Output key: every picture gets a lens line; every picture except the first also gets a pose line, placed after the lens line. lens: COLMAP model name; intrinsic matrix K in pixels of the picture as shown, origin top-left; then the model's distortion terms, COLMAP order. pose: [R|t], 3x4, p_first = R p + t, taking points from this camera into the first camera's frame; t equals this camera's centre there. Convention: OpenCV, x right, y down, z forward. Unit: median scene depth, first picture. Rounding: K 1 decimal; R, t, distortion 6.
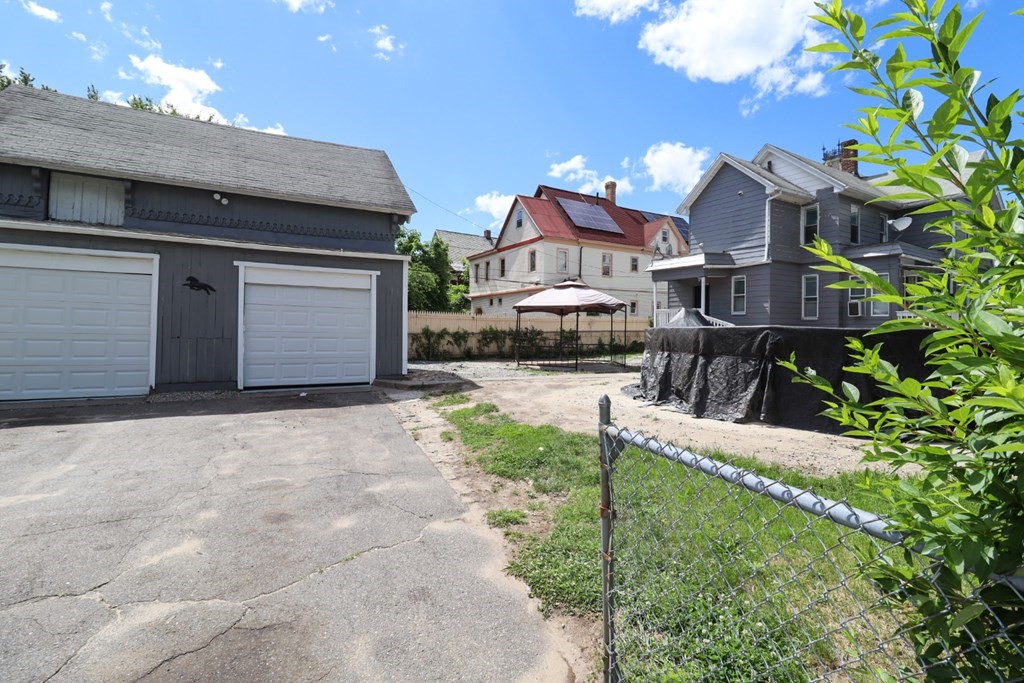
lens RADIAL K [[473.4, 0, 515.5], [0, 473.4, 327.5], [0, 0, 1]] dist [-0.009979, -0.000652]
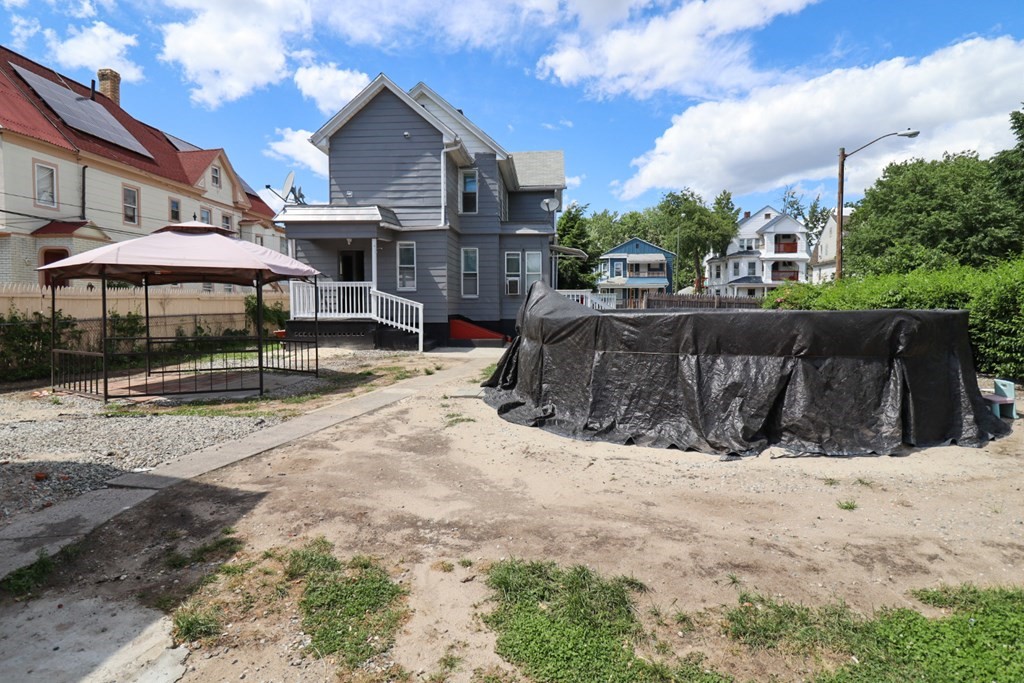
lens RADIAL K [[521.2, 0, 512.0], [0, 521.2, 341.5], [0, 0, 1]] dist [-0.021709, -0.000157]
pose [[0.552893, -0.065611, 0.830665, -0.150171], [0.006350, 0.997198, 0.074539, -0.006324], [-0.833228, -0.035937, 0.551760, 0.344566]]
